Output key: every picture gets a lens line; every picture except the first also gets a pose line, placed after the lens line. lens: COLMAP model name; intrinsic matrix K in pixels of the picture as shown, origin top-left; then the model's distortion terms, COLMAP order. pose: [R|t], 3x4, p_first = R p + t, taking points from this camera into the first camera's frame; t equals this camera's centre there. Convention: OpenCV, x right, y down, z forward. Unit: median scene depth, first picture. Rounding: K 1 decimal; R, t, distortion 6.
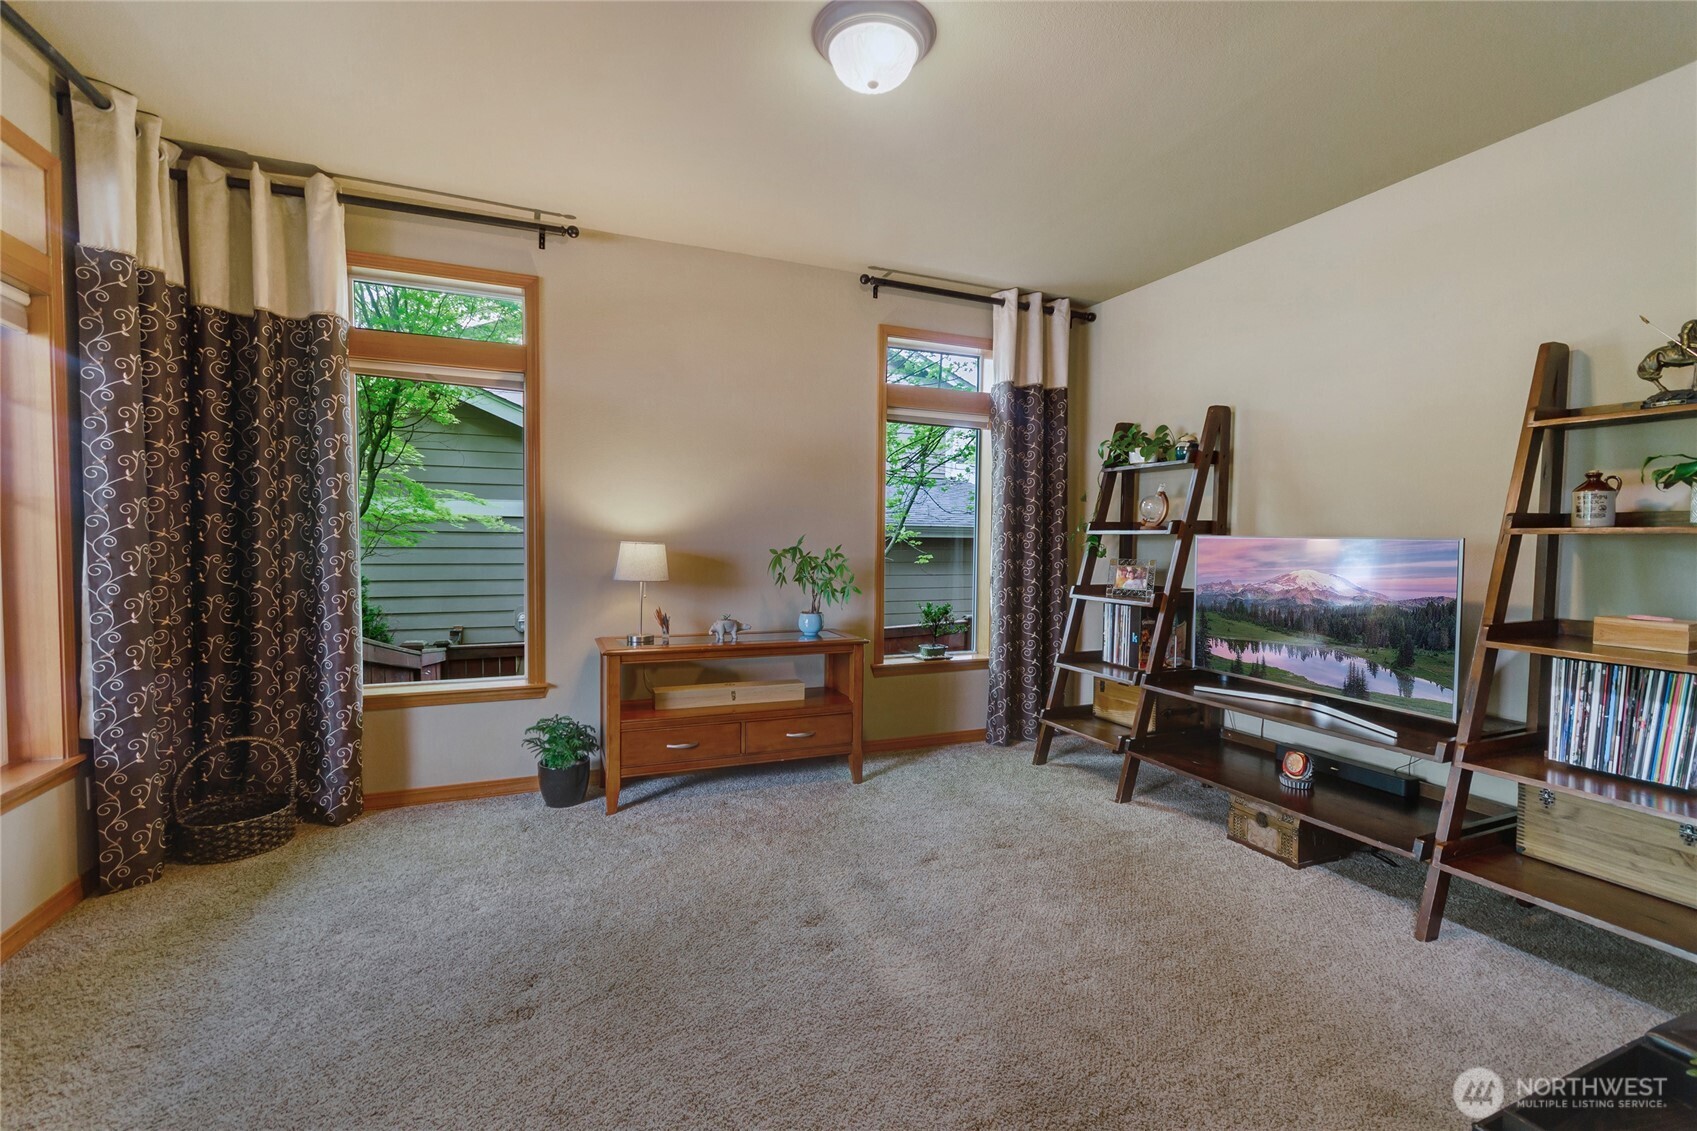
lens RADIAL K [[751.9, 0, 859.4], [0, 751.9, 569.0], [0, 0, 1]] dist [0.015675, -0.004804]
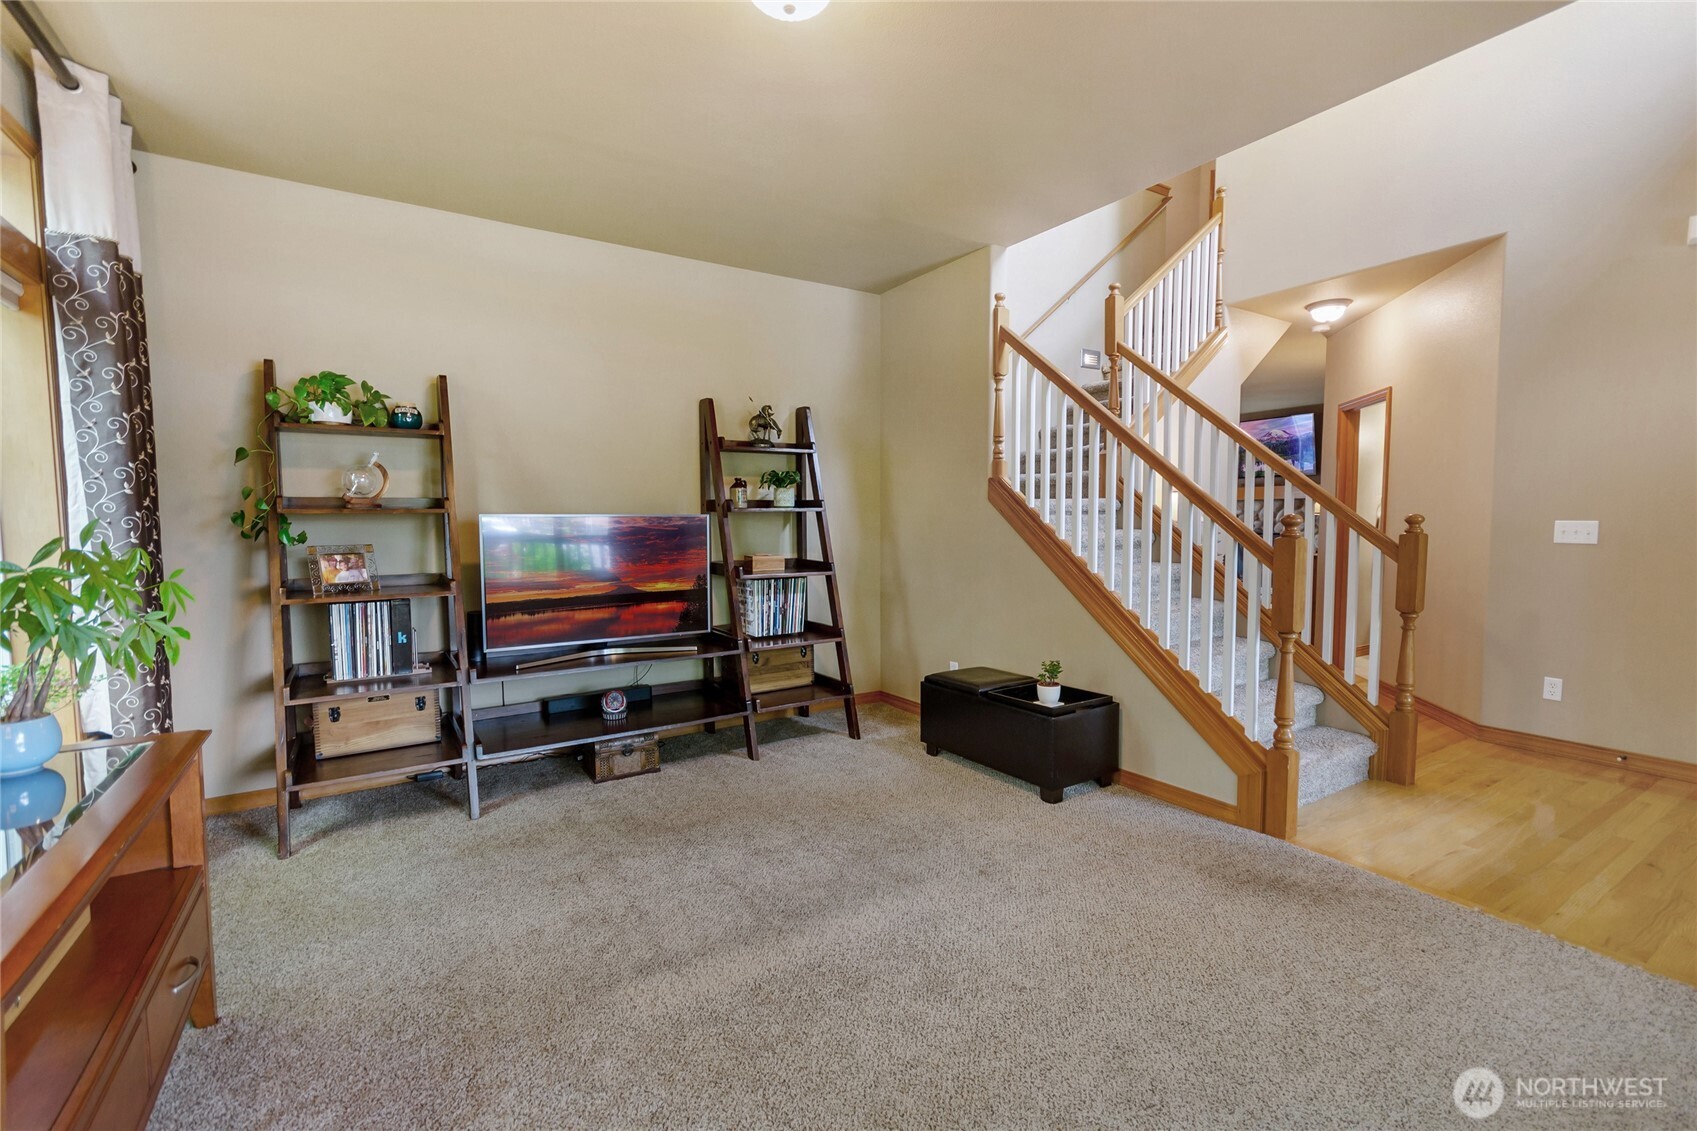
lens RADIAL K [[751.9, 0, 859.4], [0, 751.9, 569.0], [0, 0, 1]] dist [0.015675, -0.004804]
pose [[-0.176241, -0.078425, 0.981218, -0.498025], [0.047452, 0.994985, 0.088049, -0.031698], [-0.983203, 0.062079, -0.171636, 0.595544]]
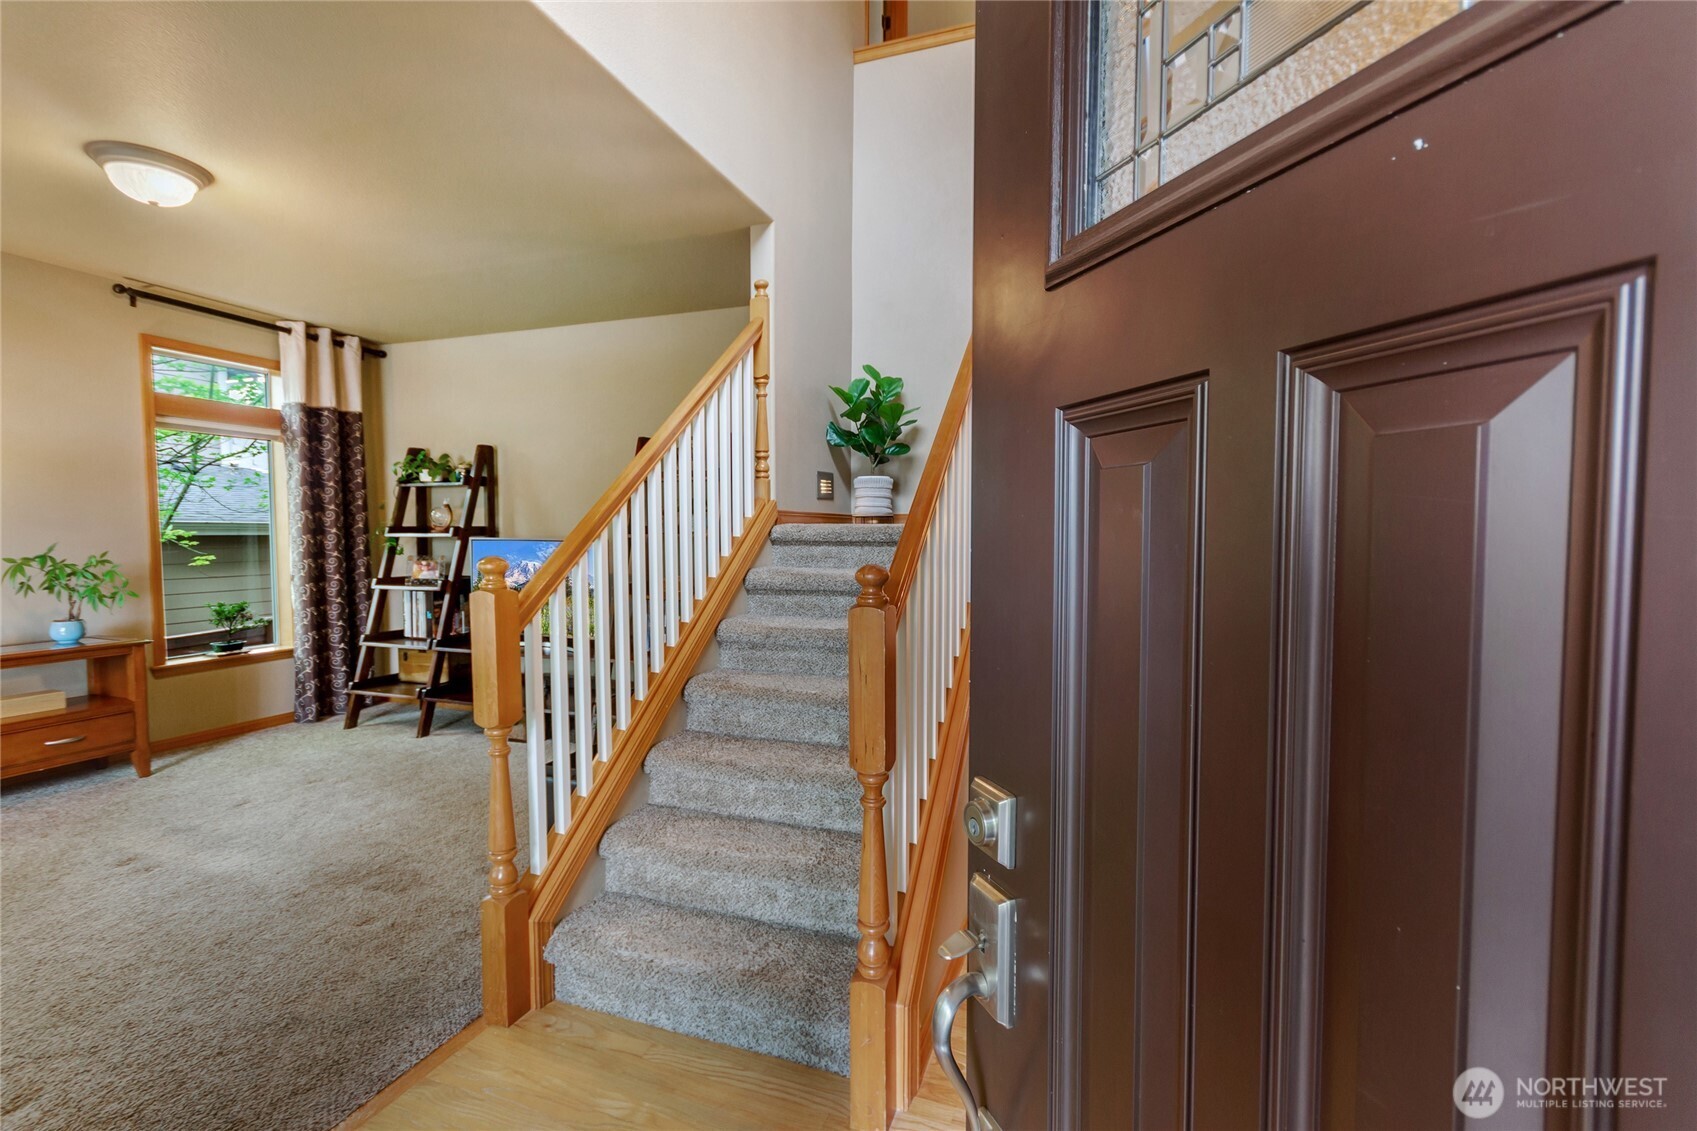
lens RADIAL K [[751.9, 0, 859.4], [0, 751.9, 569.0], [0, 0, 1]] dist [0.015675, -0.004804]
pose [[0.686213, -0.046916, 0.725886, -0.068892], [0.036316, 0.998883, 0.030229, -0.001821], [-0.726494, 0.005618, 0.687150, -0.423891]]
